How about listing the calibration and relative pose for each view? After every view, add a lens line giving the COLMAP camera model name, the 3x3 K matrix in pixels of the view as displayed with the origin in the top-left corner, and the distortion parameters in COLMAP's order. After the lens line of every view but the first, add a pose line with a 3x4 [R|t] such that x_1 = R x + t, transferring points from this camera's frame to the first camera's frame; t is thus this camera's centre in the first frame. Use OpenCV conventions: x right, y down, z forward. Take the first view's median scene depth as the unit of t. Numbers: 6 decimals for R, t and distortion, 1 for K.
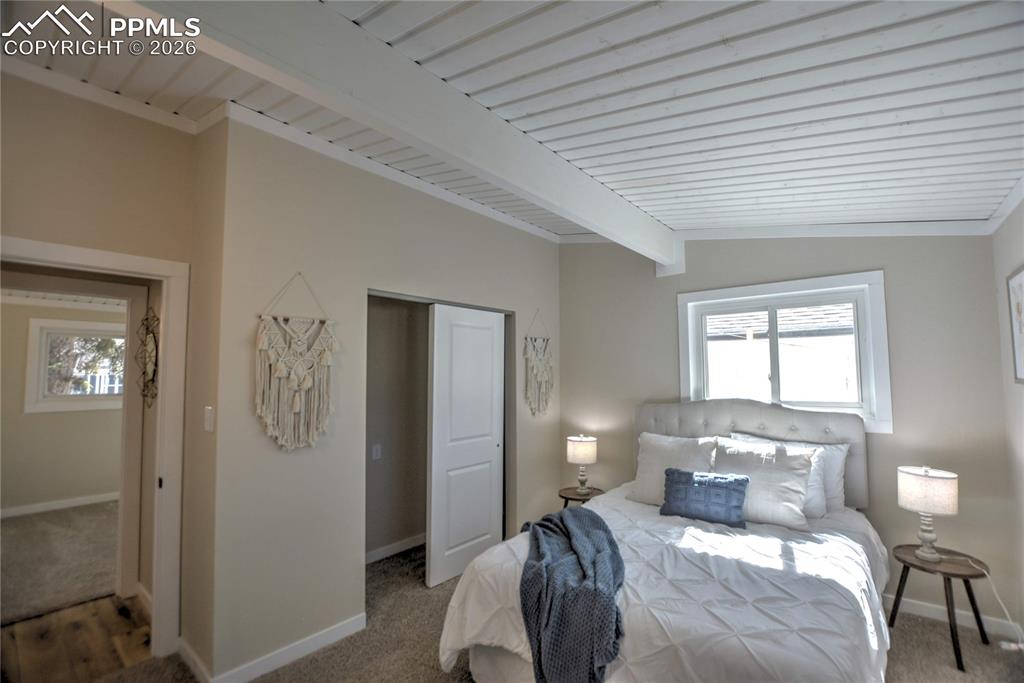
lens RADIAL K [[451.4, 0, 516.0], [0, 451.4, 342.9], [0, 0, 1]] dist [-0.029459, 0.000722]
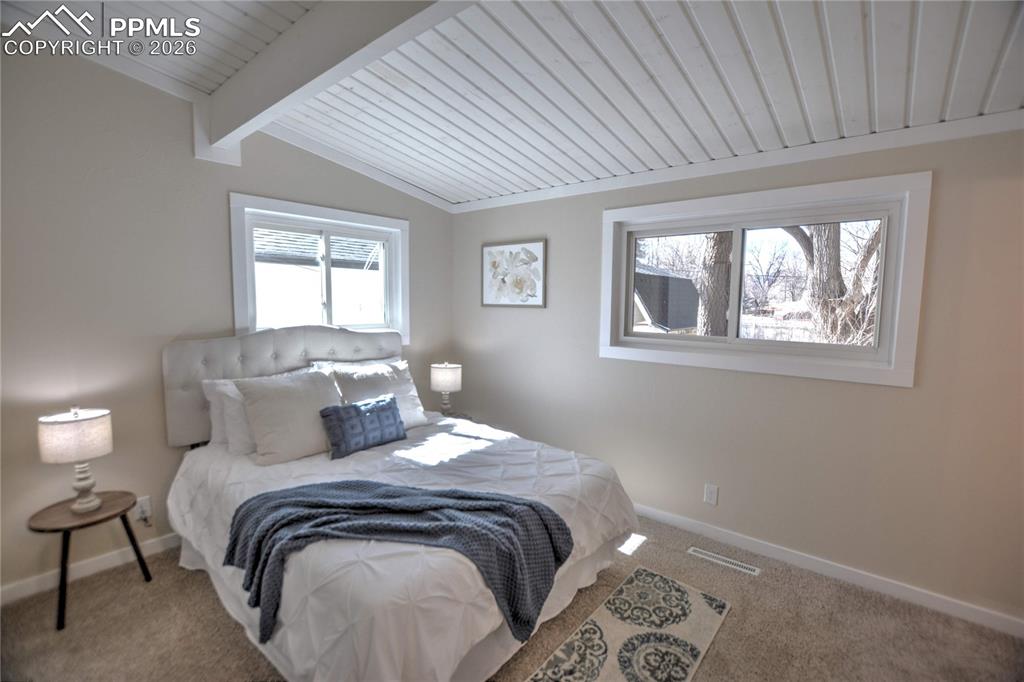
lens RADIAL K [[451.4, 0, 516.0], [0, 451.4, 342.4], [0, 0, 1]] dist [-0.029459, 0.000722]
pose [[0.016200, -0.068632, 0.997511, -0.514360], [-0.064694, 0.995479, 0.069543, 0.078949], [-0.997774, -0.065659, 0.011686, 0.664860]]
